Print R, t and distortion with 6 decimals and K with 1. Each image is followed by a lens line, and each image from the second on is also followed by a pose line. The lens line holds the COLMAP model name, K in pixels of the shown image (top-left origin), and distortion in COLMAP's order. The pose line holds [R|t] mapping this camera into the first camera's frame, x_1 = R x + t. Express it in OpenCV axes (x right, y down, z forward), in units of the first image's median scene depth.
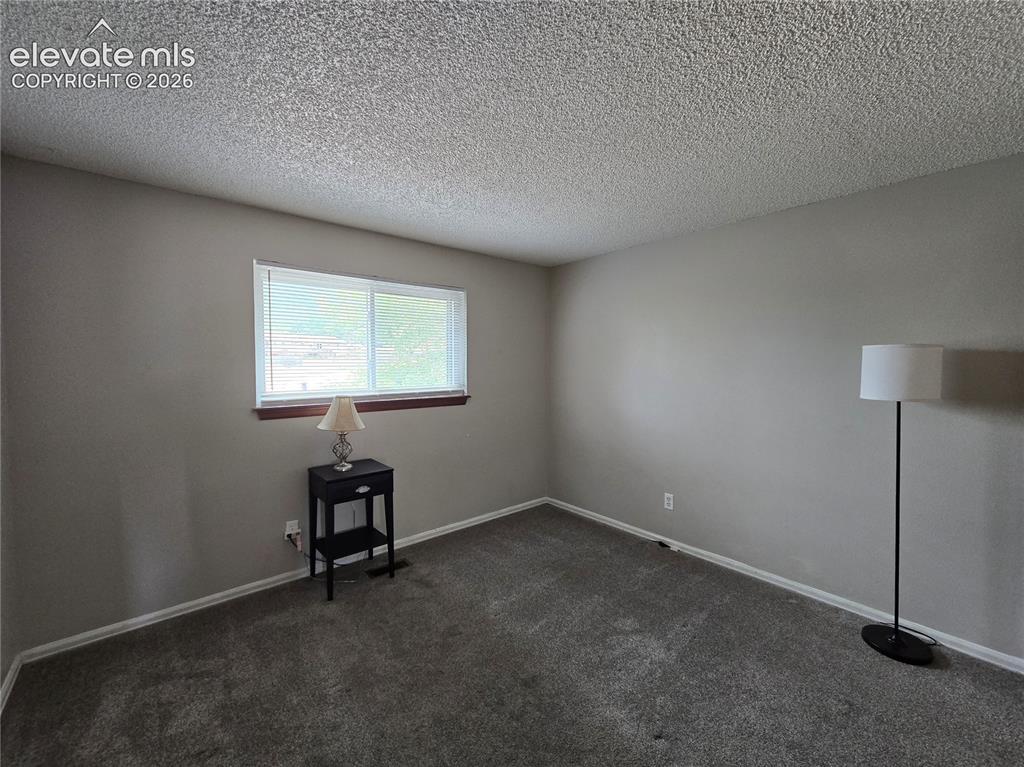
lens RADIAL K [[422.3, 0, 511.1], [0, 422.3, 379.4], [0, 0, 1]] dist [0.004038, -0.000190]
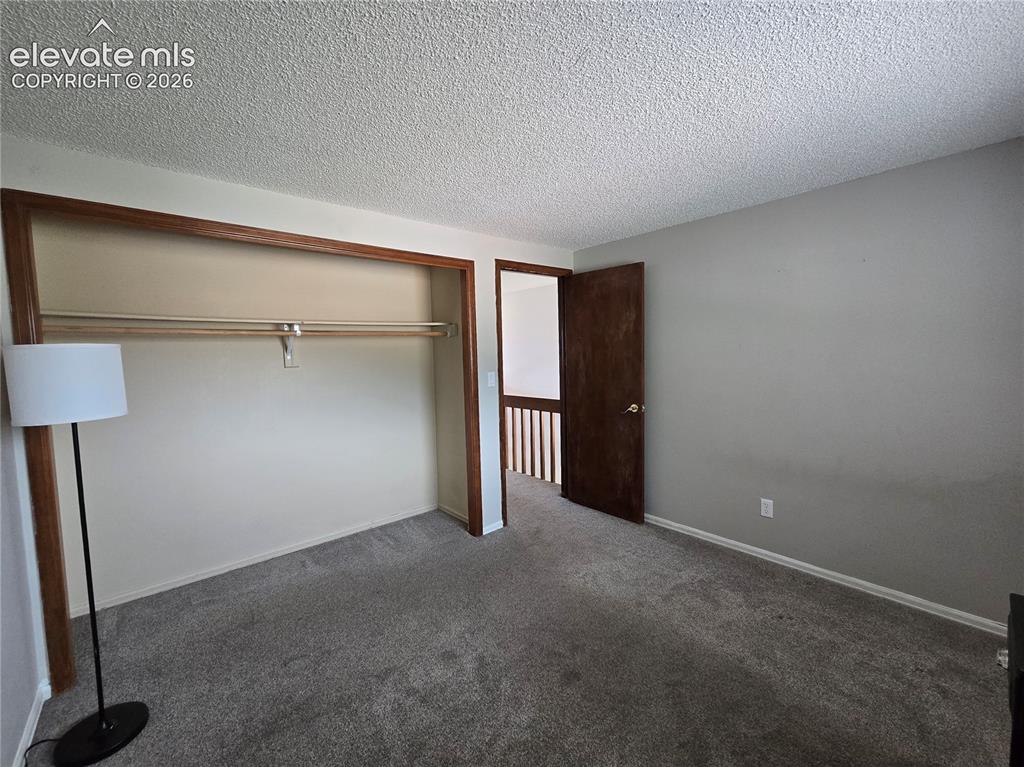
lens RADIAL K [[422.3, 0, 512.1], [0, 422.3, 381.9], [0, 0, 1]] dist [0.004038, -0.000190]
pose [[-0.999359, 0.027881, -0.022462, 0.111656], [0.025171, 0.993274, 0.113019, -0.052707], [0.025462, 0.112382, -0.993339, 1.135531]]
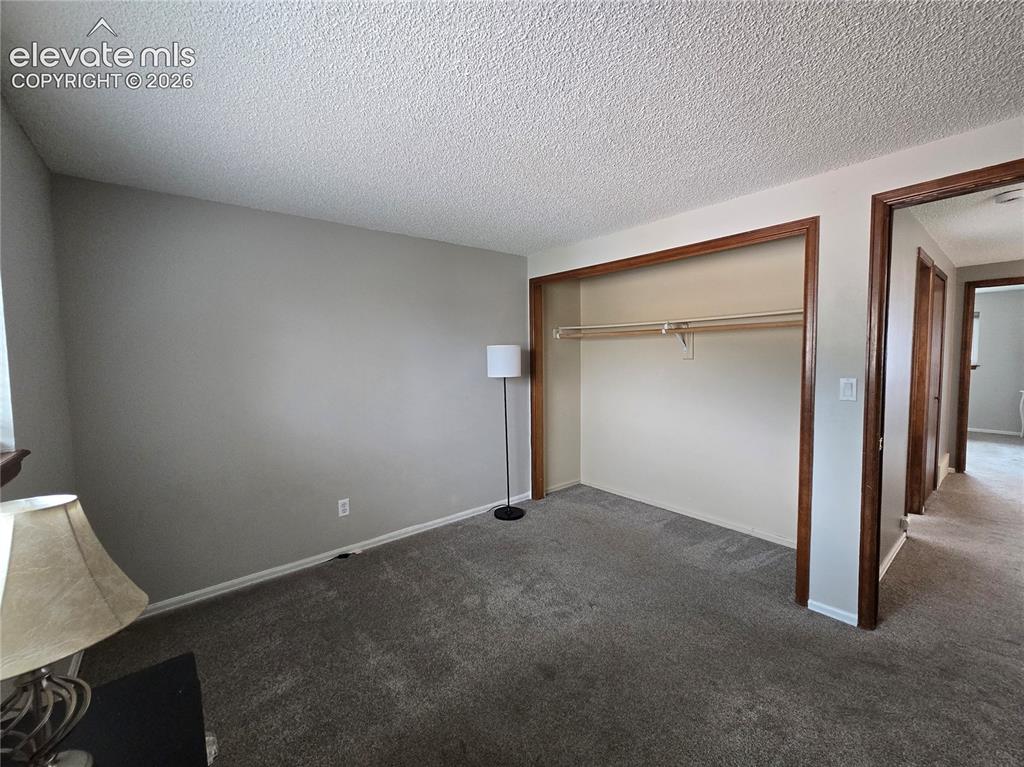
lens RADIAL K [[422.3, 0, 511.2], [0, 422.3, 382.3], [0, 0, 1]] dist [0.004038, -0.000190]
pose [[0.013022, -0.066638, 0.997692, -0.548140], [0.056558, 0.996229, 0.065802, -0.028120], [-0.998314, 0.055570, 0.016742, 0.614634]]
